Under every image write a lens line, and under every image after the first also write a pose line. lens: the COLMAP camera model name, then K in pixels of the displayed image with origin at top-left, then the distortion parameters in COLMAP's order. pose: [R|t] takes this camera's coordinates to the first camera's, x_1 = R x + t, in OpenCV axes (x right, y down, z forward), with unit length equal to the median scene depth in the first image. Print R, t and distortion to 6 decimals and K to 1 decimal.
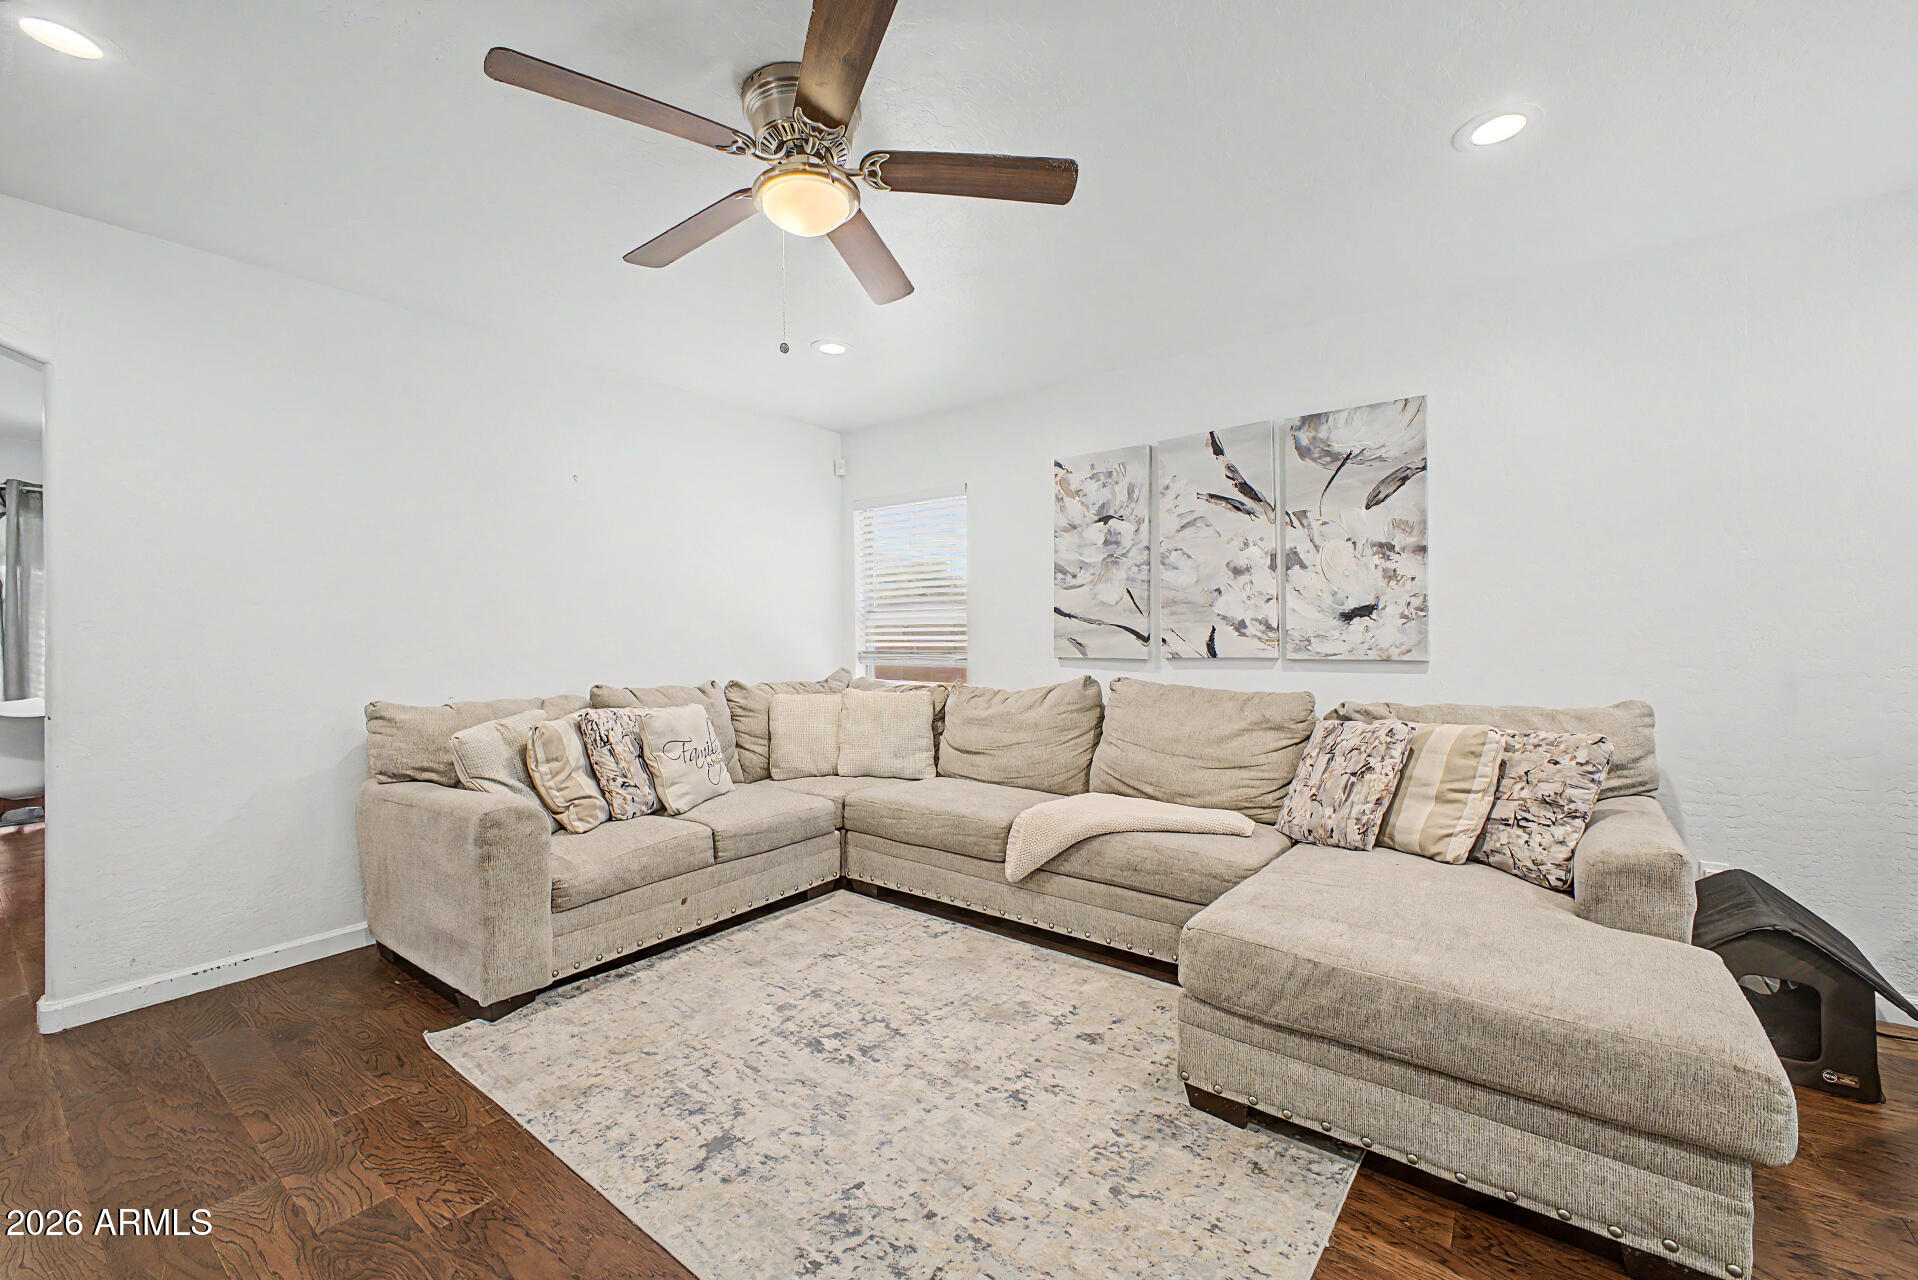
lens RADIAL K [[769.0, 0, 947.5], [0, 769.0, 635.1], [0, 0, 1]] dist [0.027855, -0.011887]
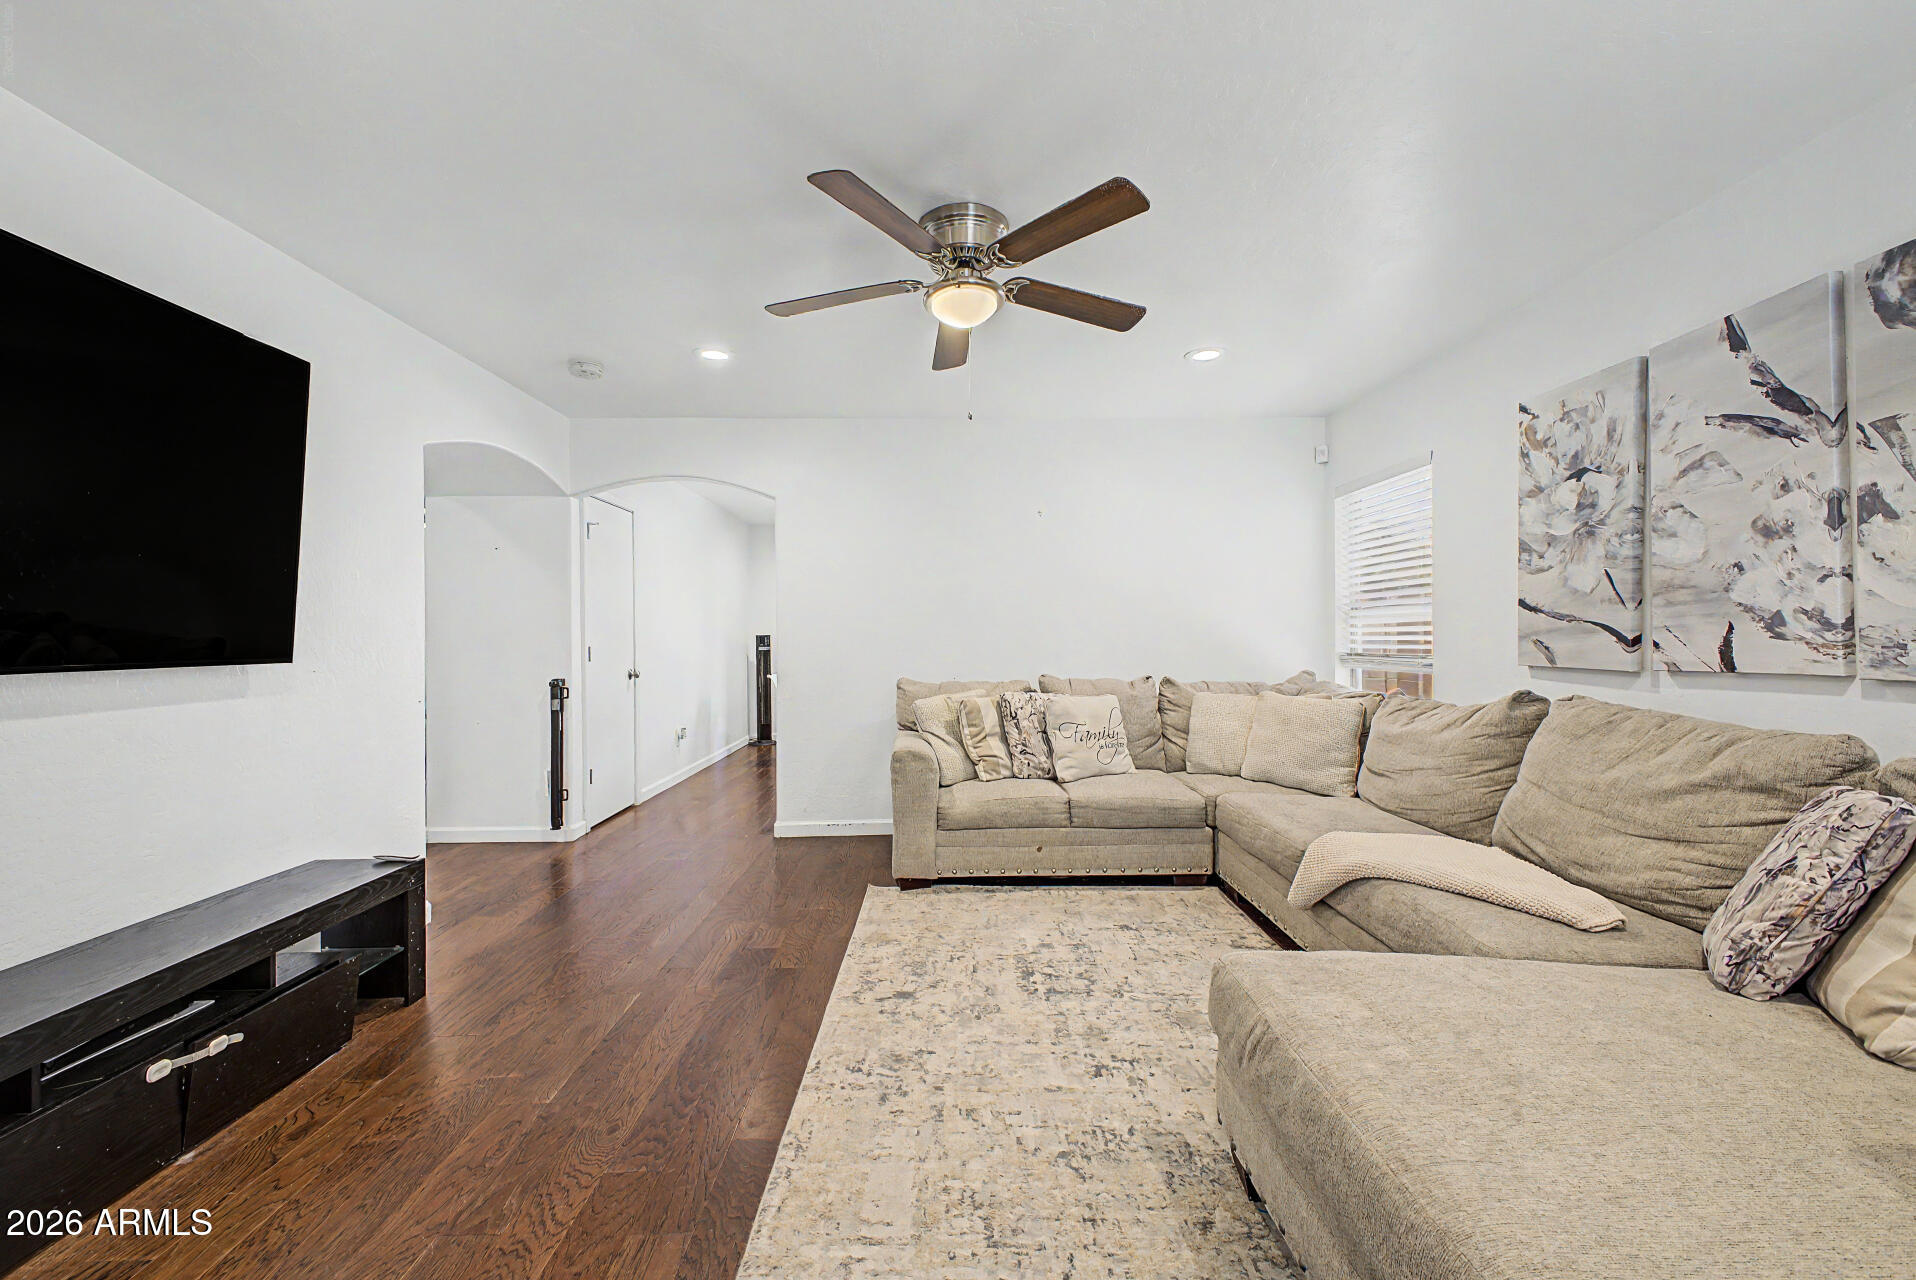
lens RADIAL K [[768.2, 0, 946.5], [0, 768.2, 635.1], [0, 0, 1]] dist [0.027855, -0.011887]
pose [[0.618792, 0.002004, -0.785552, 0.480888], [0.000481, 0.999996, 0.002929, -0.003672], [0.785555, -0.002190, 0.618788, 0.105566]]
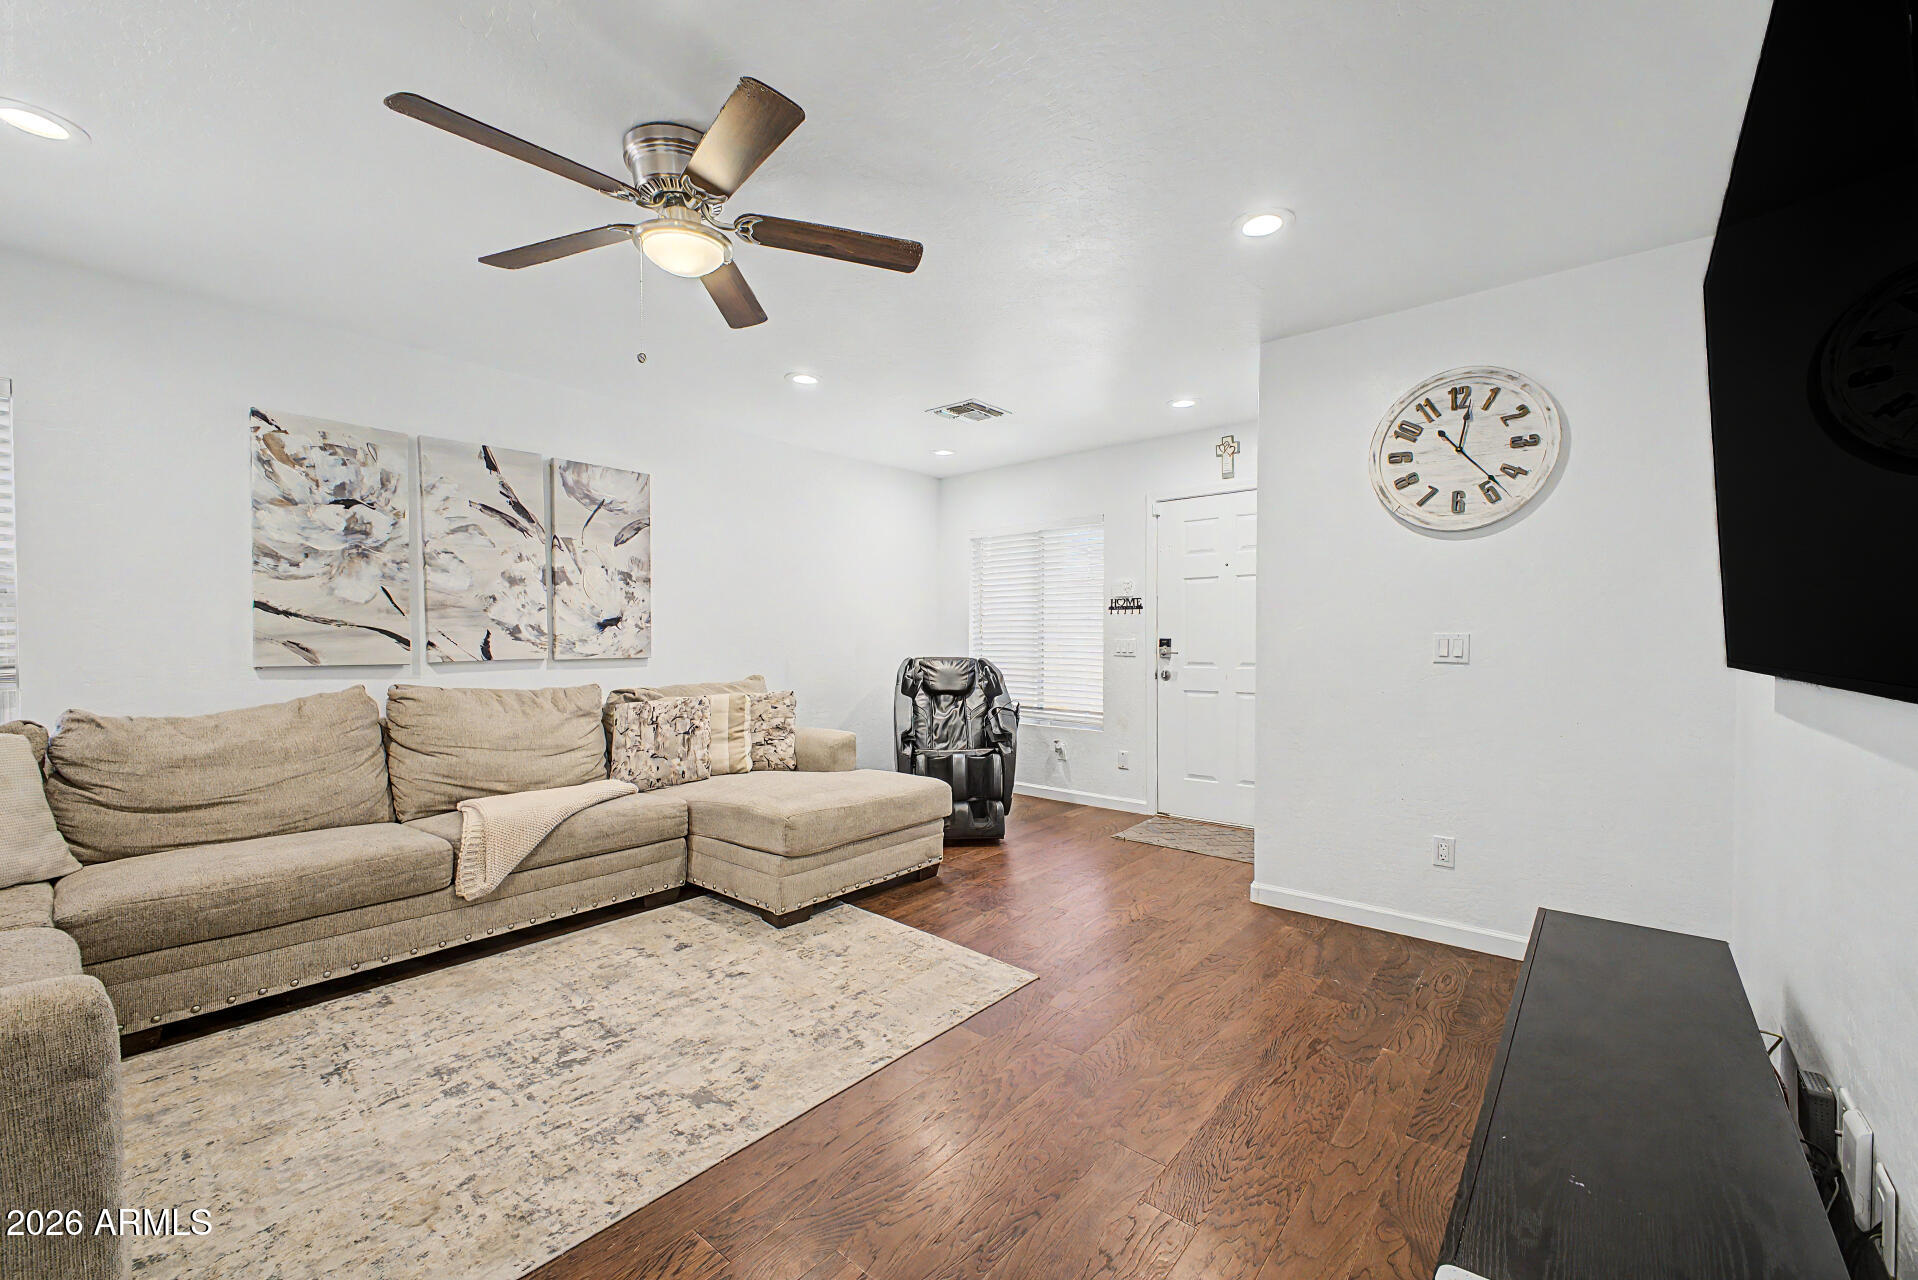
lens RADIAL K [[789.4, 0, 980.5], [0, 789.4, 652.2], [0, 0, 1]] dist [0.000178, -0.000016]
pose [[0.013495, -0.009946, 0.999859, -0.780846], [-0.002832, 0.999946, 0.009985, 0.005884], [-0.999905, -0.002967, 0.013466, 0.330721]]
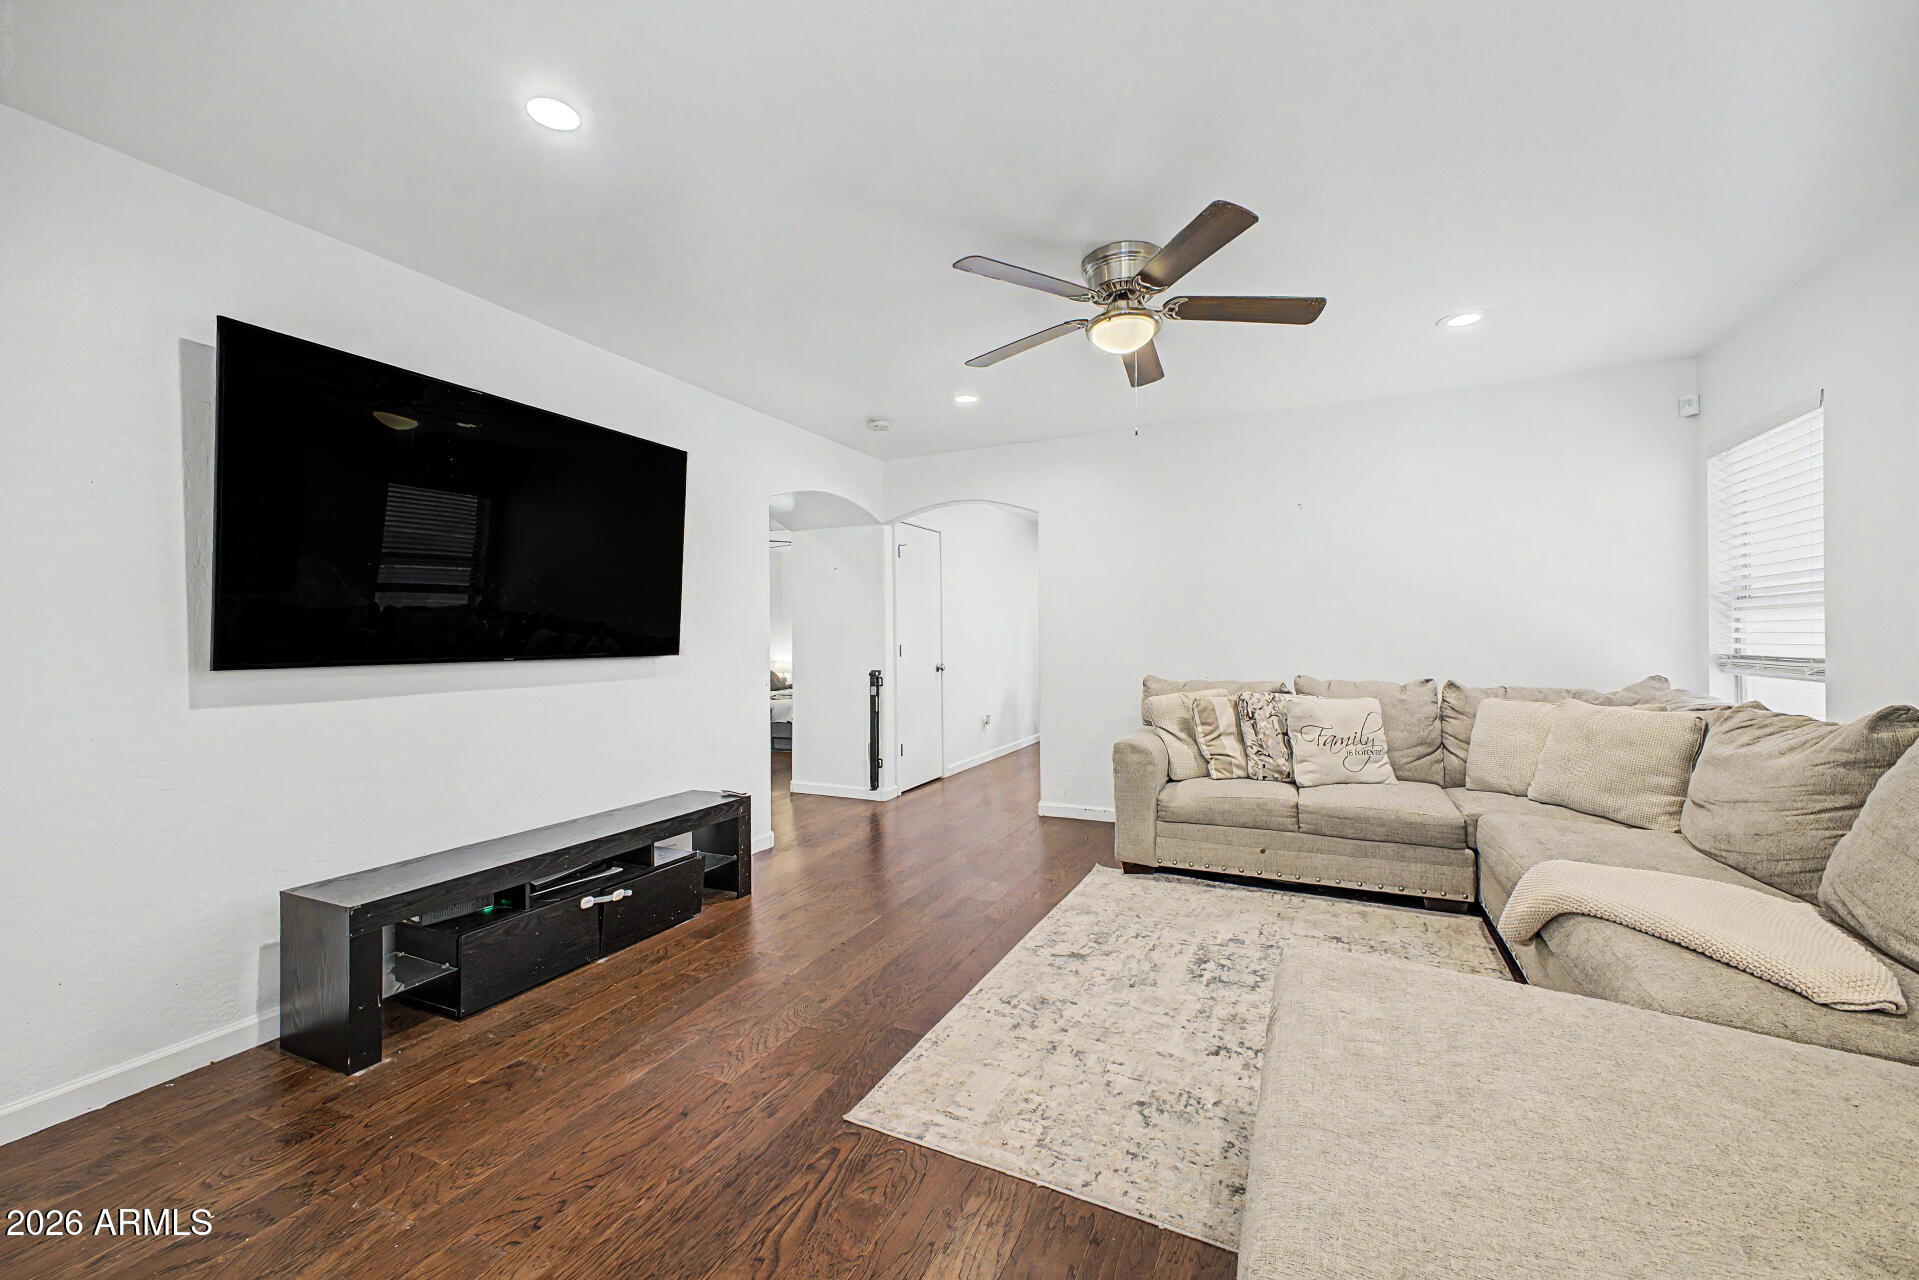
lens RADIAL K [[748.0, 0, 954.6], [0, 748.0, 634.0], [0, 0, 1]] dist [0.009490, -0.000201]
pose [[0.212683, -0.001250, -0.977120, 0.643913], [0.005754, 0.999983, -0.000027, -0.003670], [0.977104, -0.005617, 0.212687, 0.240967]]
